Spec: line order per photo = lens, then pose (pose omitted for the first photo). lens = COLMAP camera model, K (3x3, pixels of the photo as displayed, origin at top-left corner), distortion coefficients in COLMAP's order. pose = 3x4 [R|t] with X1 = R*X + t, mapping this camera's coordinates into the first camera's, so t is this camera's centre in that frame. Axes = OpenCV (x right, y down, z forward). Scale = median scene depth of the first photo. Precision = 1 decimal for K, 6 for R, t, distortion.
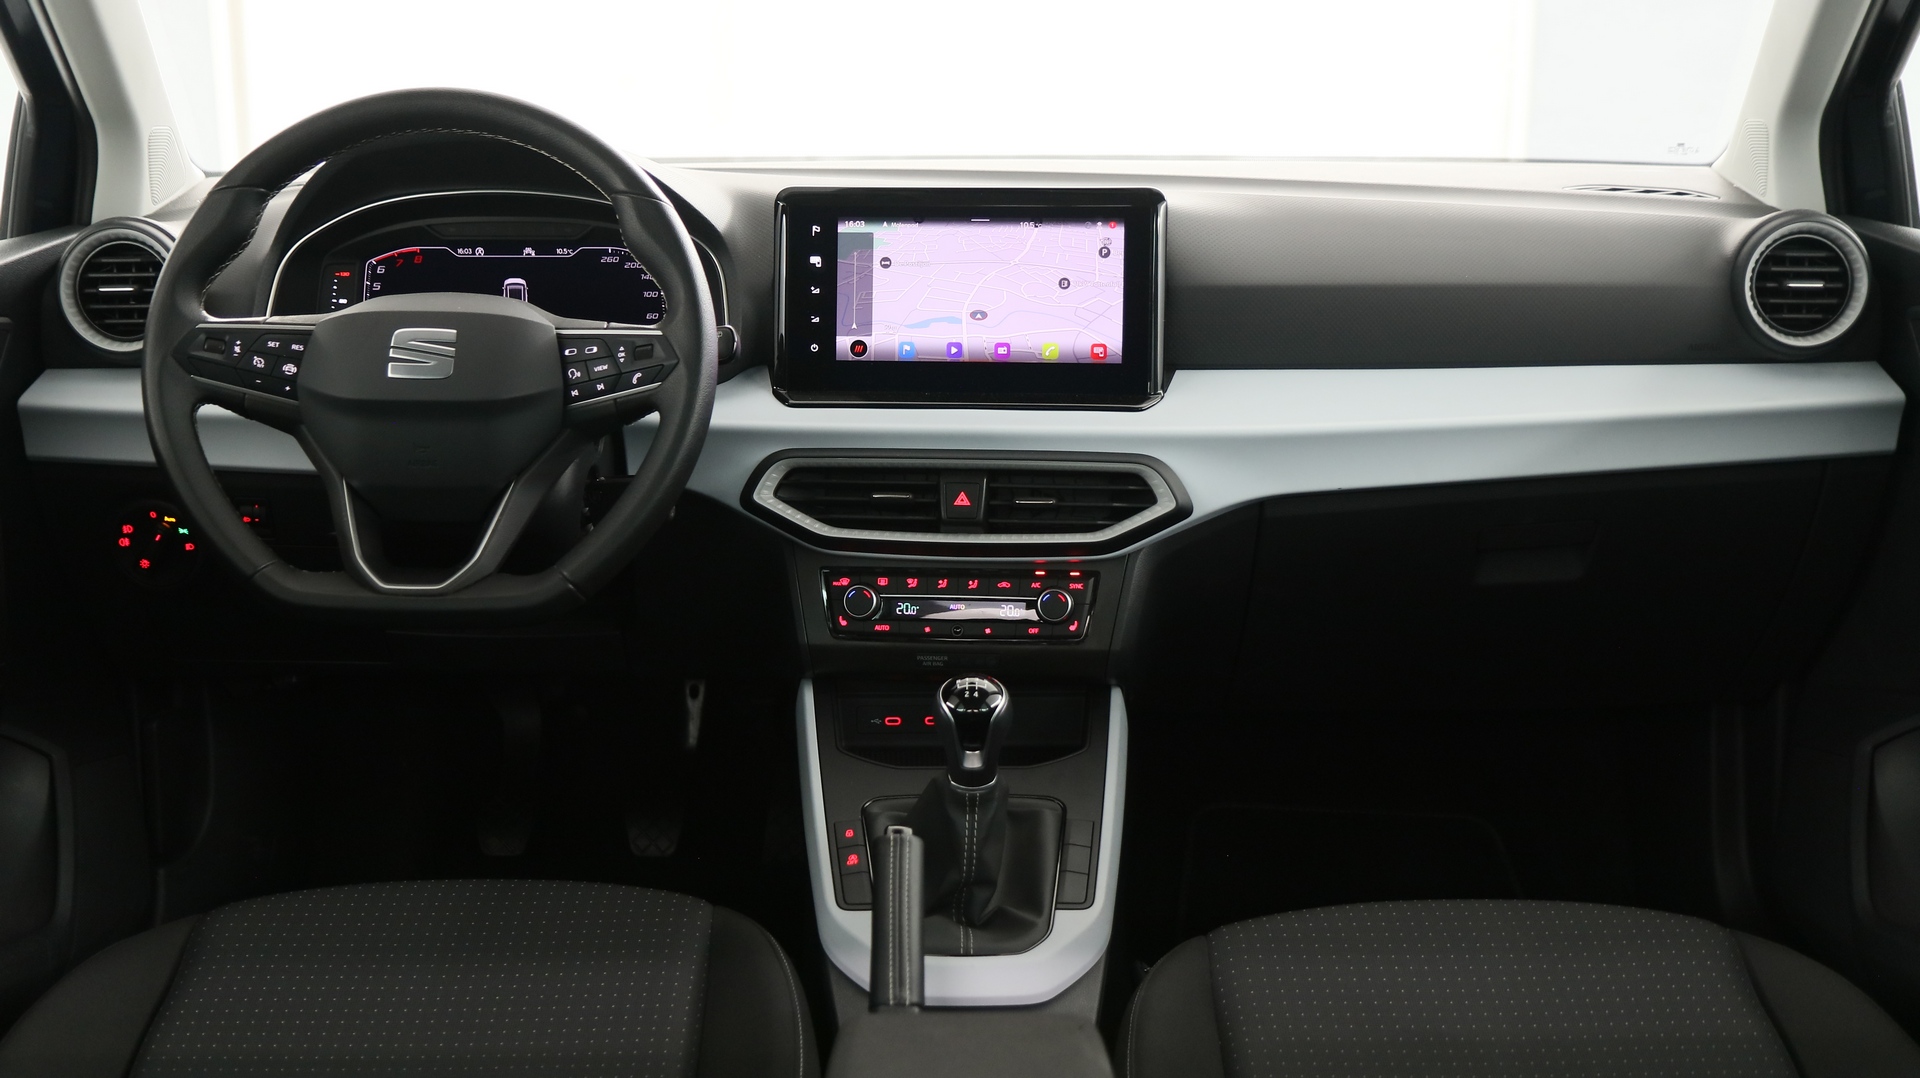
lens RADIAL K [[2243.9, 0, 954.5], [0, 2243.9, 547.6], [0, 0, 1]] dist [0.013972, 0.000000]
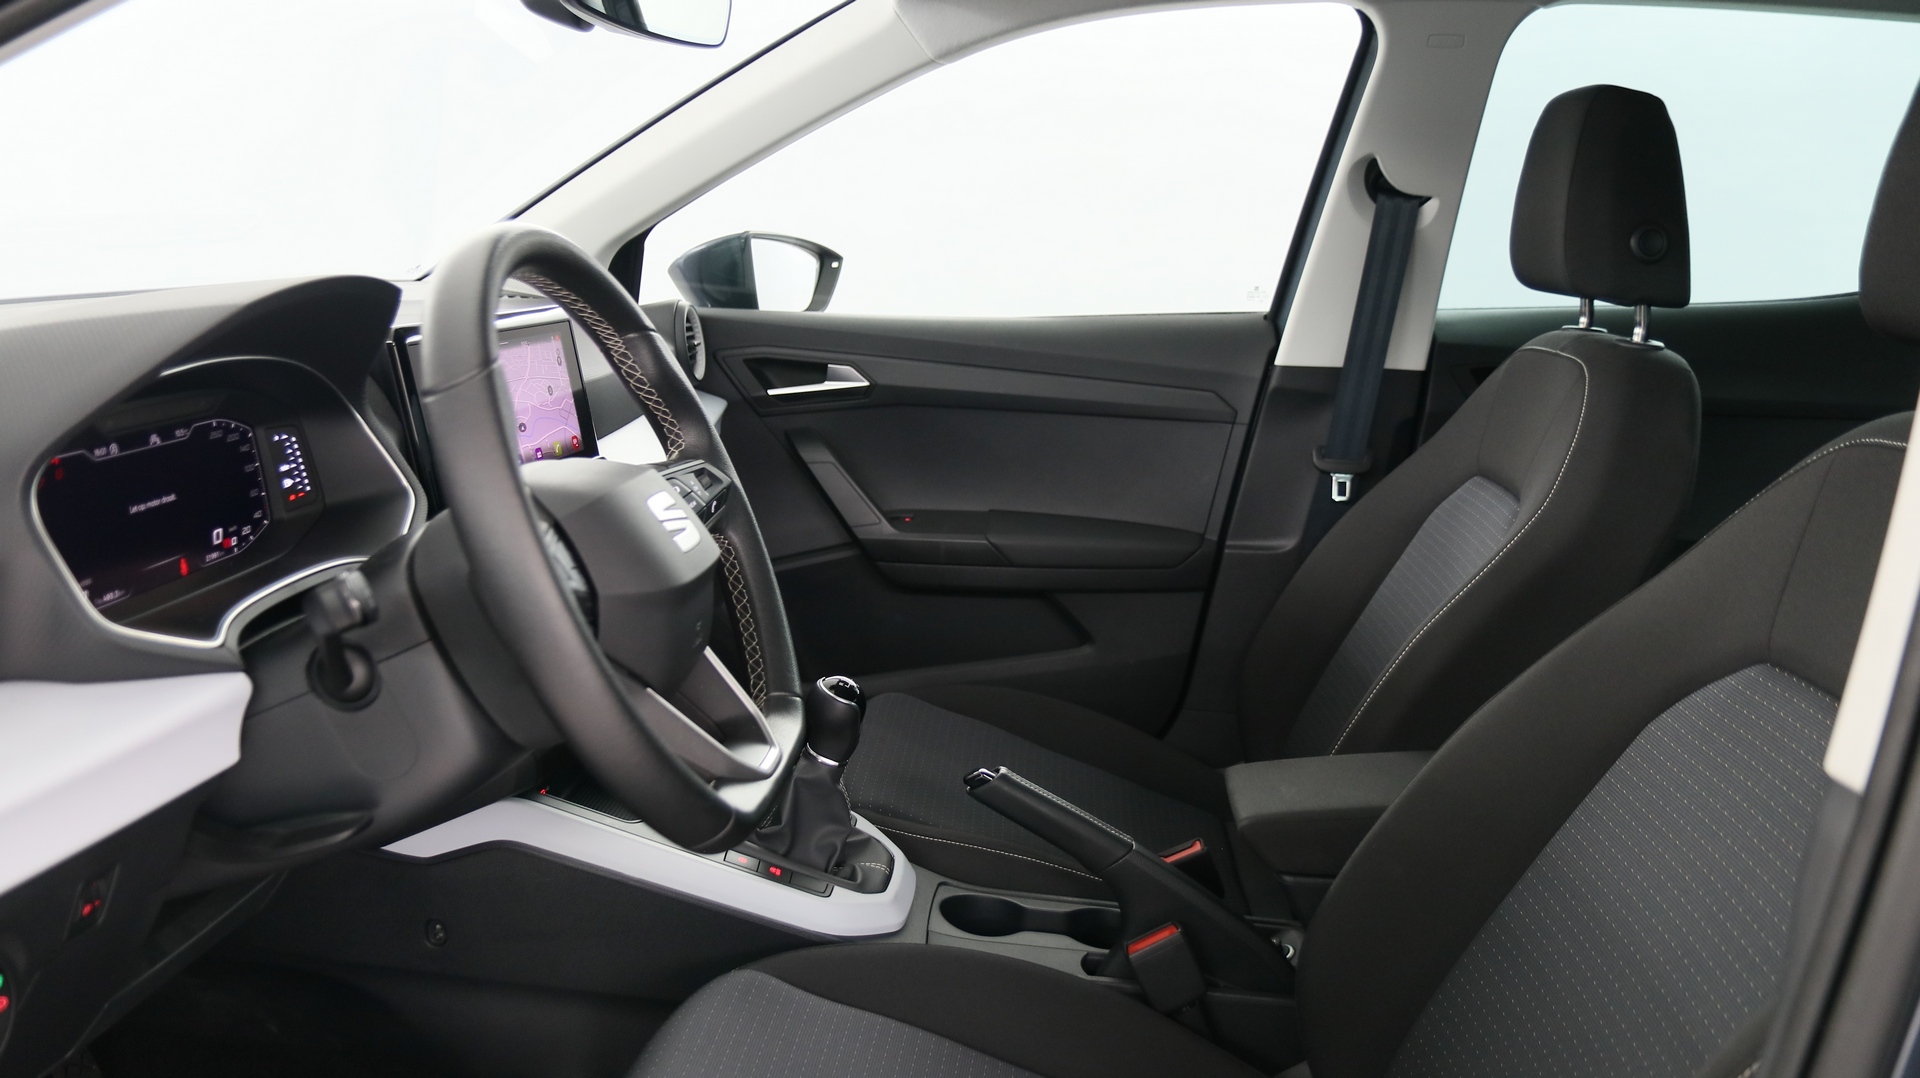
lens RADIAL K [[1453.0, 0, 956.9], [0, 1453.0, 531.2], [0, 0, 1]] dist [-0.026145, 0.002086]
pose [[0.080423, -0.206080, 0.975225, -0.688601], [0.199713, 0.961885, 0.186791, -0.146095], [-0.976548, 0.179743, 0.118515, 0.714291]]
